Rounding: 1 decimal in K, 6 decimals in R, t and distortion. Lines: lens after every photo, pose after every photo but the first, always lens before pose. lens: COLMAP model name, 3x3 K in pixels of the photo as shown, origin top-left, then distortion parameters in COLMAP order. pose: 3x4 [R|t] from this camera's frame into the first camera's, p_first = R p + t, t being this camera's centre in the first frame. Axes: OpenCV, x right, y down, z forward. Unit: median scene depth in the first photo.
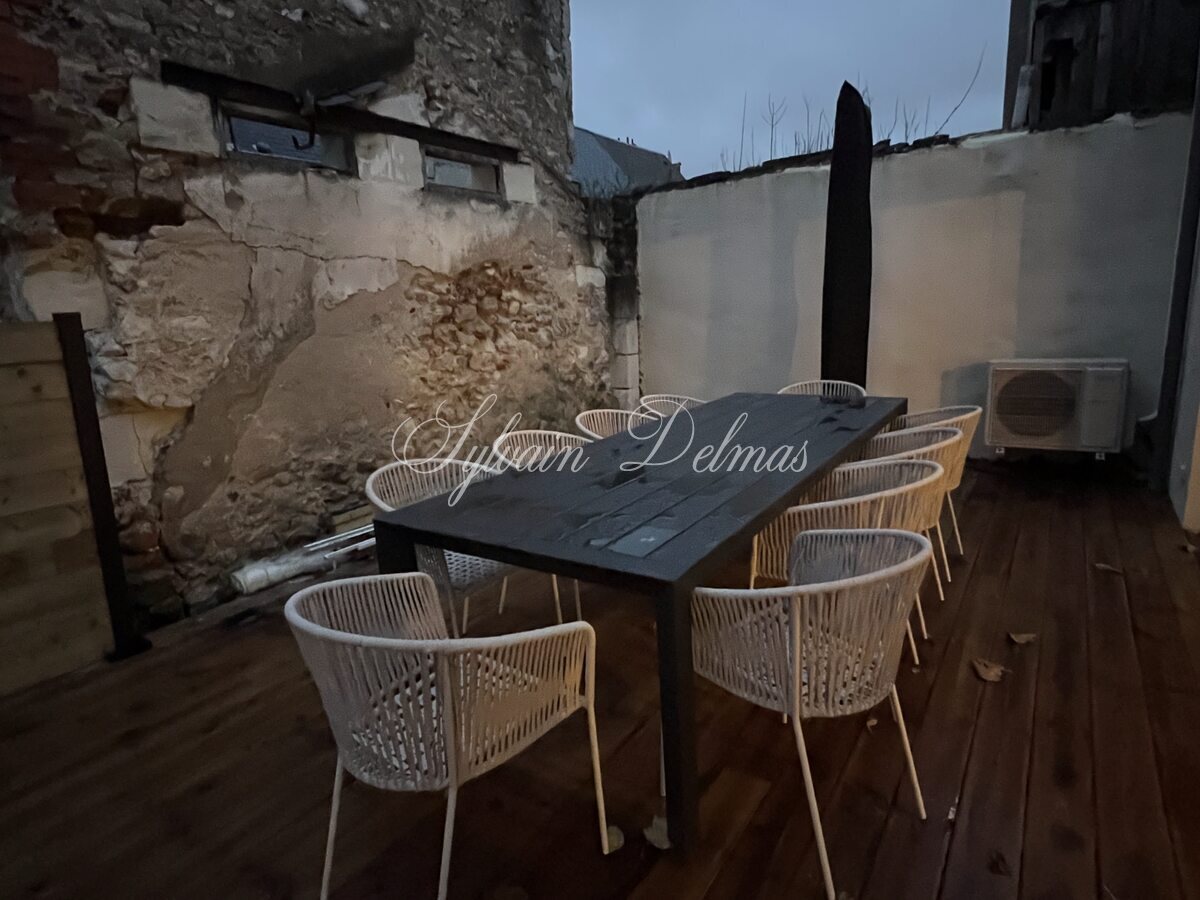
lens RADIAL K [[675.3, 0, 600.0], [0, 675.3, 450.0], [0, 0, 1]] dist [-0.005892, -0.000985]
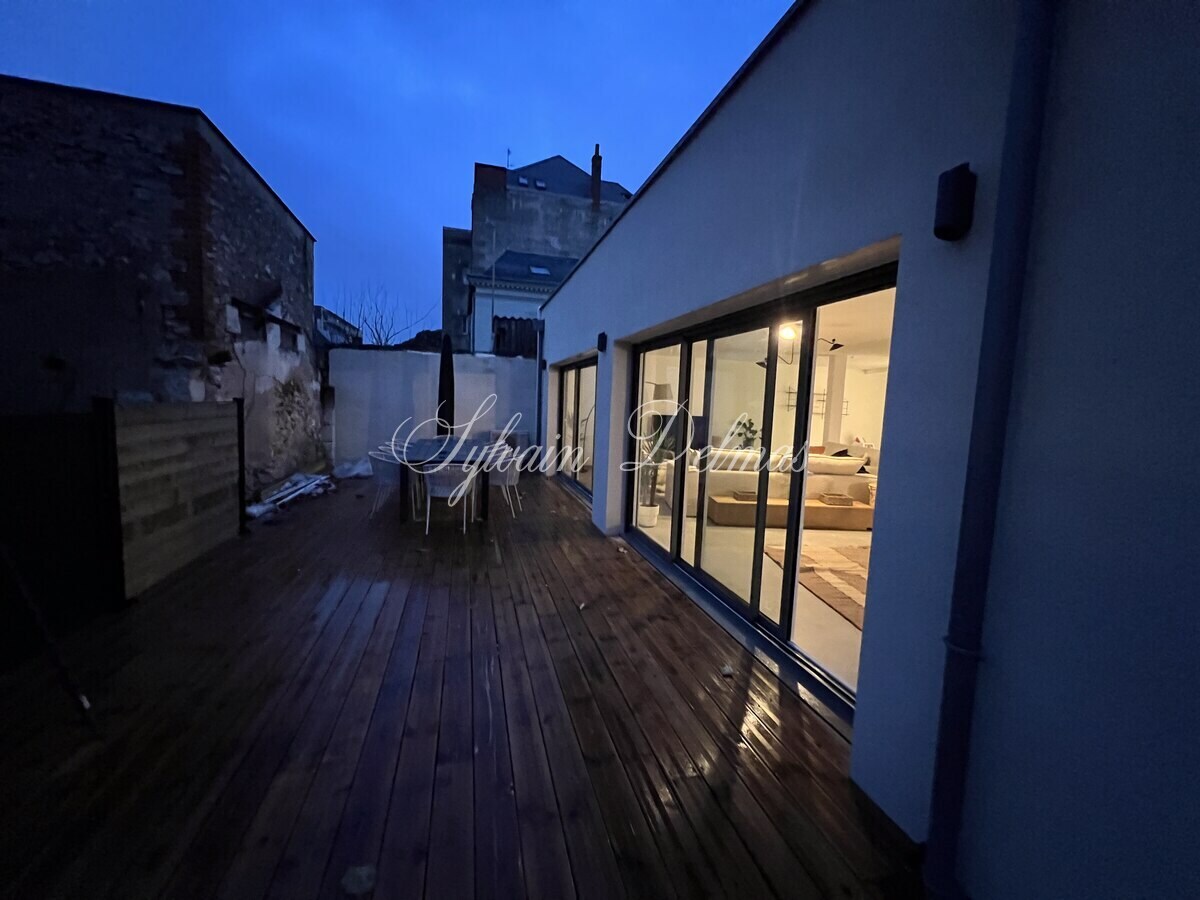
lens RADIAL K [[483.0, 0, 599.0], [0, 483.0, 445.5], [0, 0, 1]] dist [0.002186, 0.000146]
pose [[0.645792, 0.002901, 0.763508, -0.696080], [0.091834, 0.992438, -0.081446, 0.141953], [-0.757971, 0.122713, 0.640642, -0.673310]]
